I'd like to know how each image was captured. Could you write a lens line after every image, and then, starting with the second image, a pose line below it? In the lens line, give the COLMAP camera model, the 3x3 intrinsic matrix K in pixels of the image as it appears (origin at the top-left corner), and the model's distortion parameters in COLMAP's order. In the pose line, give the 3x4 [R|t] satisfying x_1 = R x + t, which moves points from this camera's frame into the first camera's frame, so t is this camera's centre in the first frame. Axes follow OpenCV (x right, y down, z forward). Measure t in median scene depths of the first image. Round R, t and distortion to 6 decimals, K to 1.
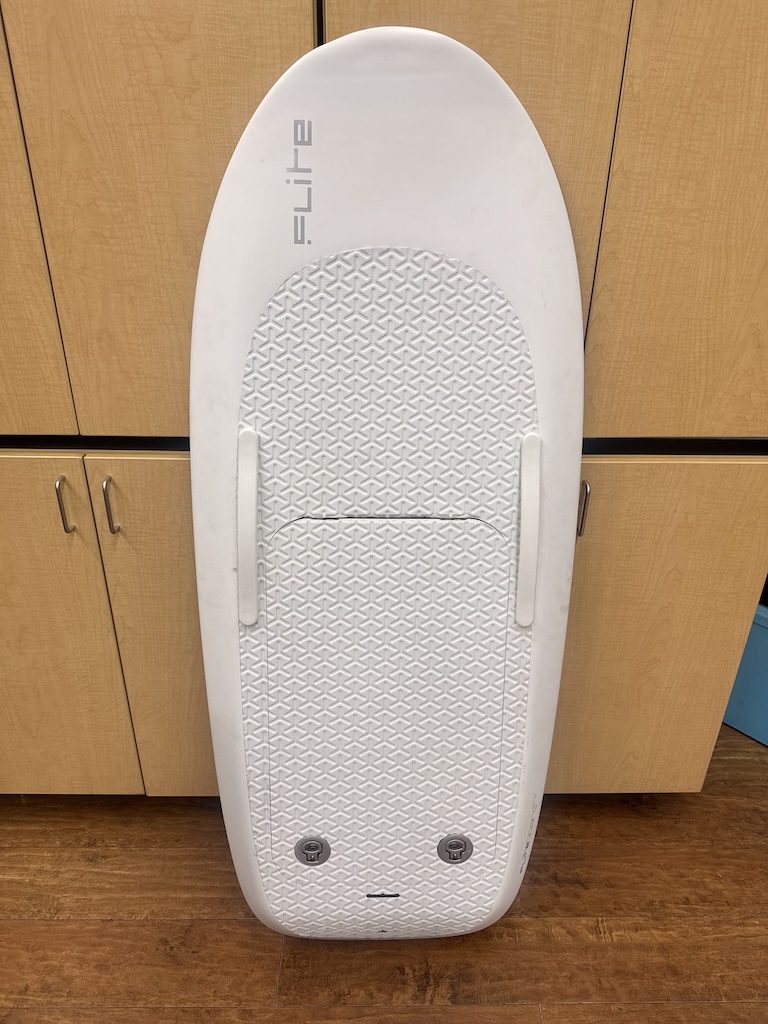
lens RADIAL K [[748.4, 0, 395.2], [0, 748.4, 503.5], [0, 0, 1]] dist [-0.008388, -0.009259]
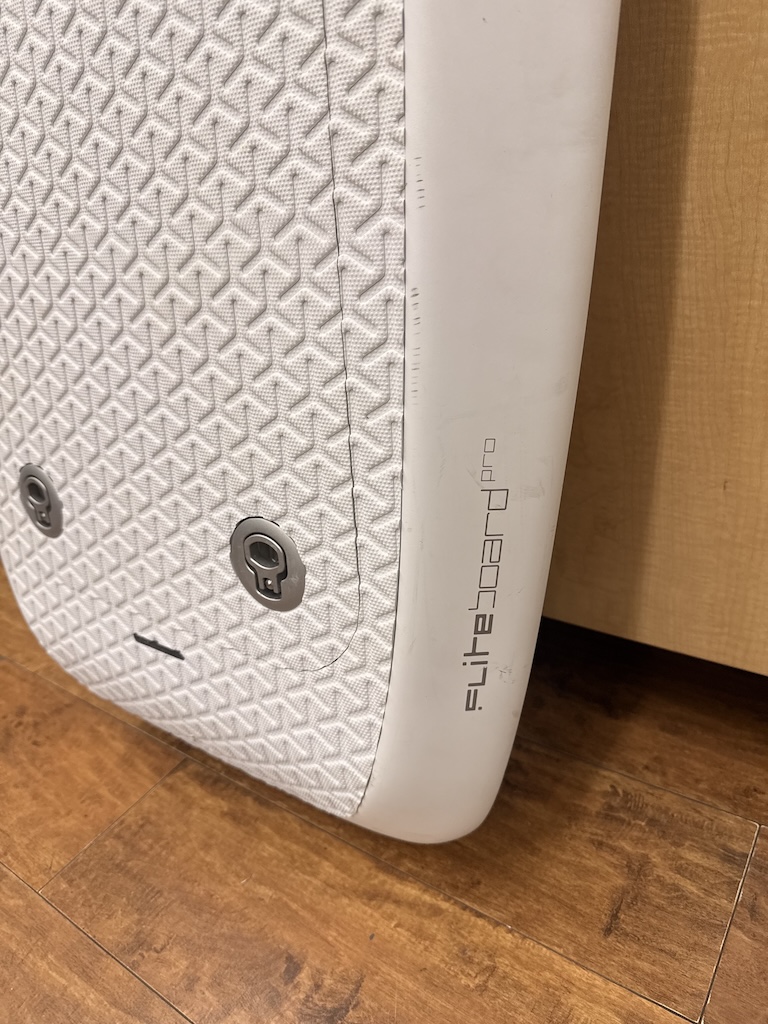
lens RADIAL K [[748.4, 0, 383.0], [0, 748.4, 506.4], [0, 0, 1]] dist [-0.008388, -0.009259]
pose [[0.789103, 0.151184, -0.595365, 0.245197], [-0.120348, 0.988506, 0.091505, 0.370457], [0.602356, -0.000556, 0.798228, 0.758999]]
